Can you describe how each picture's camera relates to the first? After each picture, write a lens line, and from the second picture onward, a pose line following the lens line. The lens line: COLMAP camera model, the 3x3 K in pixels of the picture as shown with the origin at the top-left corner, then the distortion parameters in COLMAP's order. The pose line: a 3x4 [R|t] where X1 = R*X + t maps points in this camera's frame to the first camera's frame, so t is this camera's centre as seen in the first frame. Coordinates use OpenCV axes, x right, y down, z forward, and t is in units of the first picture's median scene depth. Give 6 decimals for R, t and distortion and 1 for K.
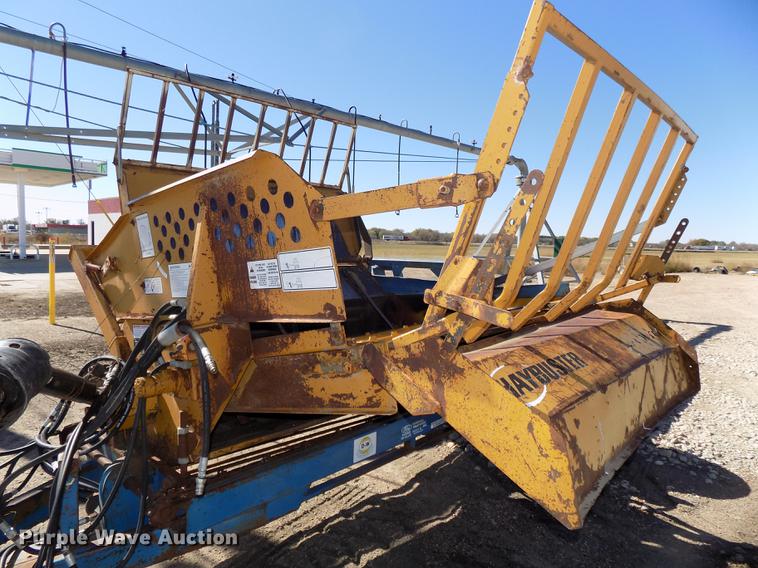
lens RADIAL K [[501.5, 0, 378.1], [0, 501.5, 258.6], [0, 0, 1]] dist [0.002372, 0.001551]
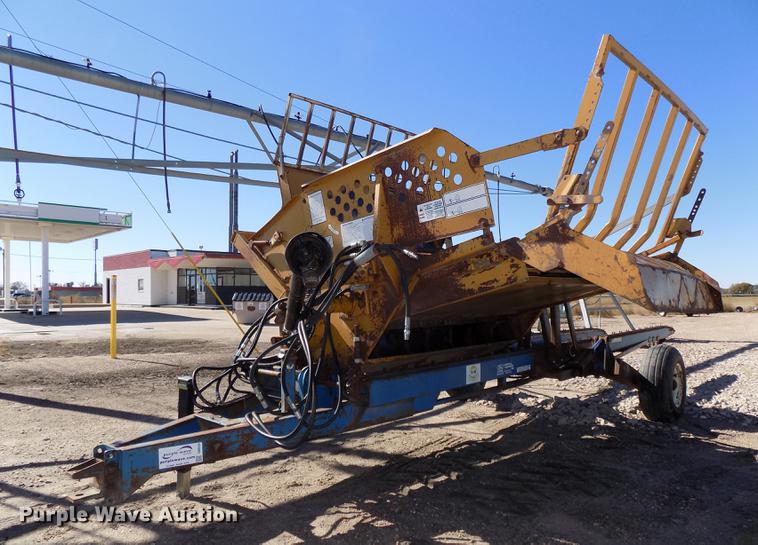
lens RADIAL K [[534.7, 0, 405.7], [0, 534.7, 273.5], [0, 0, 1]] dist [-0.009349, 0.001411]
pose [[0.999444, -0.032151, 0.008782, -0.207368], [0.032719, 0.996655, -0.074892, 0.220231], [-0.006345, 0.075138, 0.997153, -0.403023]]
